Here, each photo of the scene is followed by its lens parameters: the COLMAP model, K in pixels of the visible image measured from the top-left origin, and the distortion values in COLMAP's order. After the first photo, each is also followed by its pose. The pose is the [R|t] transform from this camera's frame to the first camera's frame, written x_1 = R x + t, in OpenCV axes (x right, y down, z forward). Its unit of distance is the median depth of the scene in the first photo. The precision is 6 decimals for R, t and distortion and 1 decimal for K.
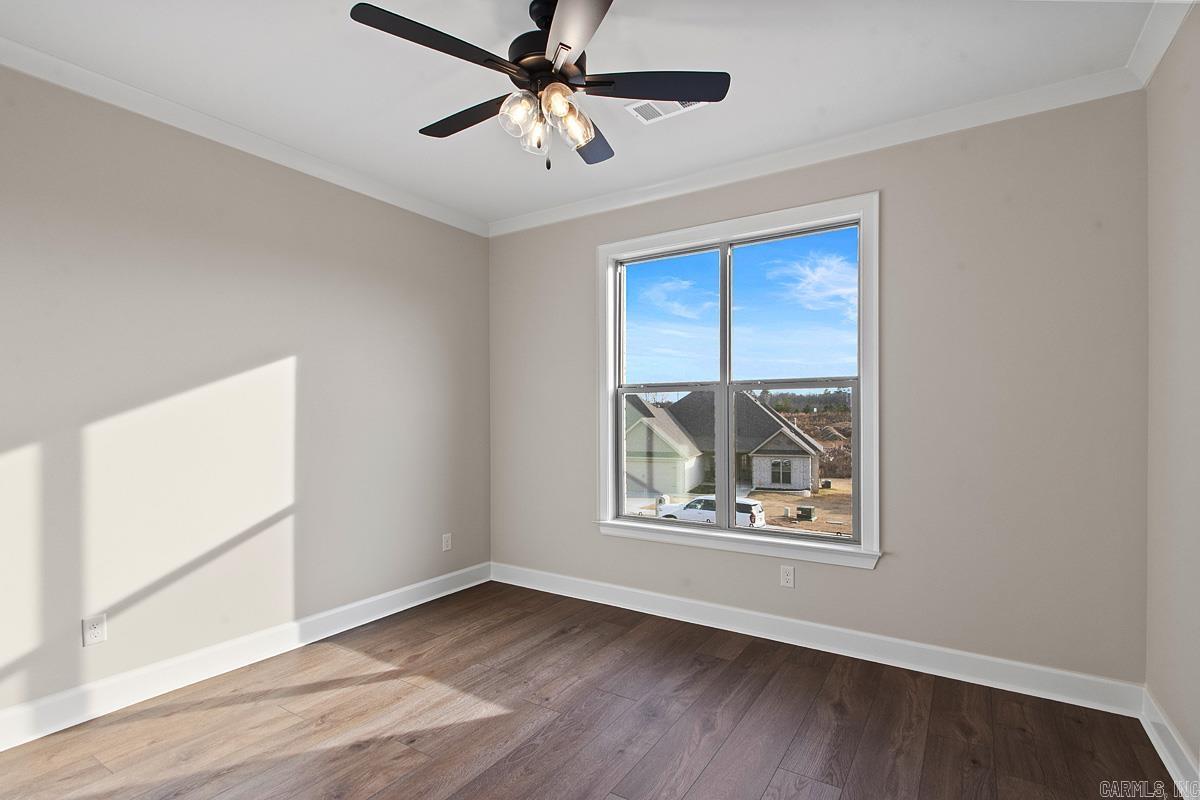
lens RADIAL K [[573.1, 0, 609.2], [0, 573.1, 408.2], [0, 0, 1]] dist [0.008563, -0.006365]
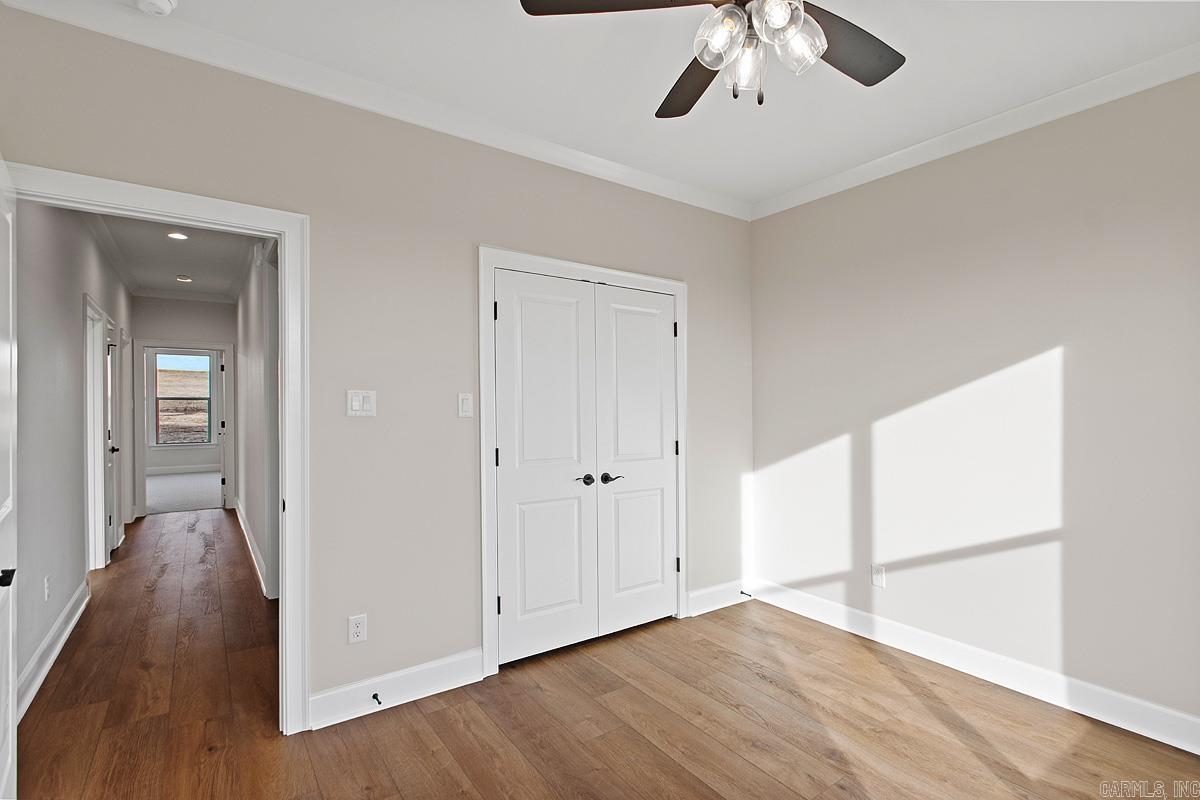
lens RADIAL K [[573.1, 0, 612.4], [0, 573.1, 400.7], [0, 0, 1]] dist [0.008563, -0.006365]
pose [[-0.376697, -0.002460, -0.926333, 0.564569], [0.007348, 0.999957, -0.005643, -0.018010], [0.926308, -0.008933, -0.376662, 0.917775]]
